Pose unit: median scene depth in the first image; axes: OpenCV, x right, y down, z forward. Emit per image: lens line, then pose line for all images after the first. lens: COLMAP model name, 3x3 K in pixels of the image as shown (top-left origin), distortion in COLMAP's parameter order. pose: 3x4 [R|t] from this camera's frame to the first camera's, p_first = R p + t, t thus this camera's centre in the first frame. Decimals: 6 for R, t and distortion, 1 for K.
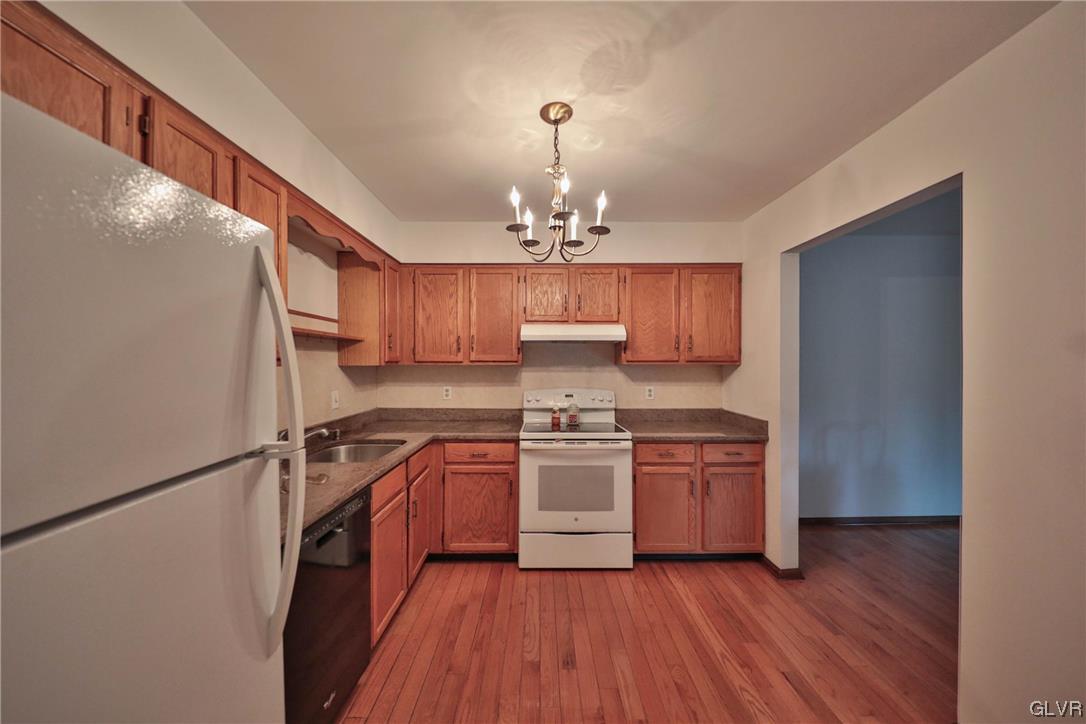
lens RADIAL K [[363.5, 0, 535.6], [0, 363.5, 362.6], [0, 0, 1]] dist [-0.006555, -0.000201]
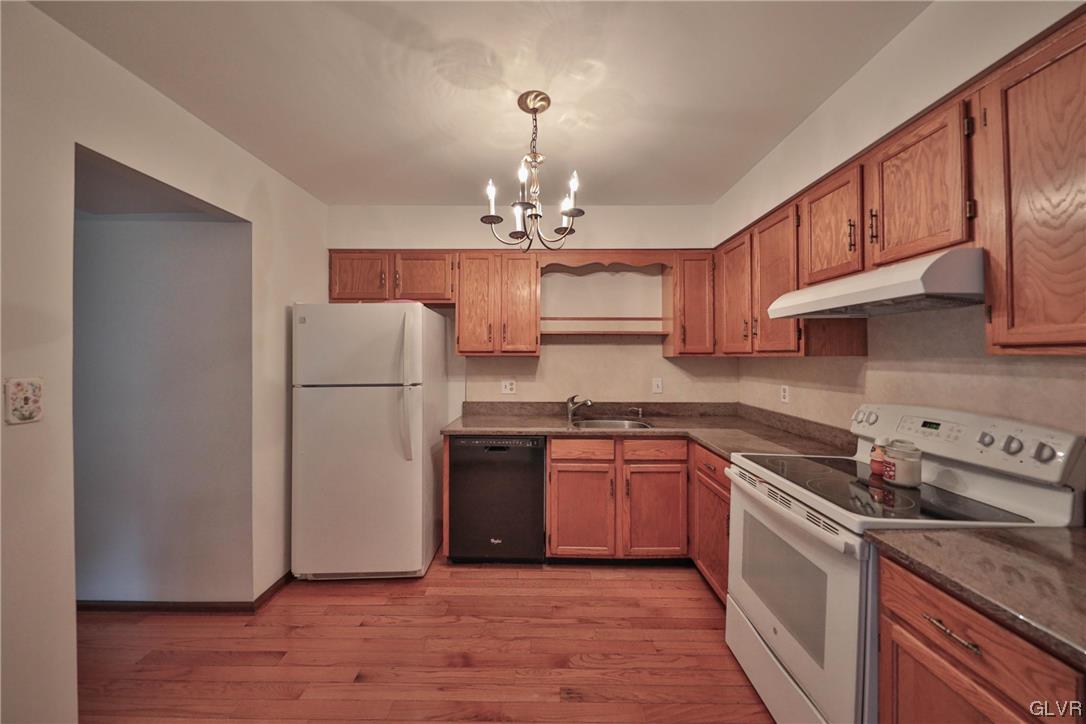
lens RADIAL K [[363.5, 0, 539.4], [0, 363.5, 356.0], [0, 0, 1]] dist [-0.006555, -0.000201]
pose [[0.024375, -0.001923, -0.999701, 0.621429], [-0.001999, 0.999996, -0.001972, 0.008736], [0.999701, 0.002046, 0.024371, 0.582943]]
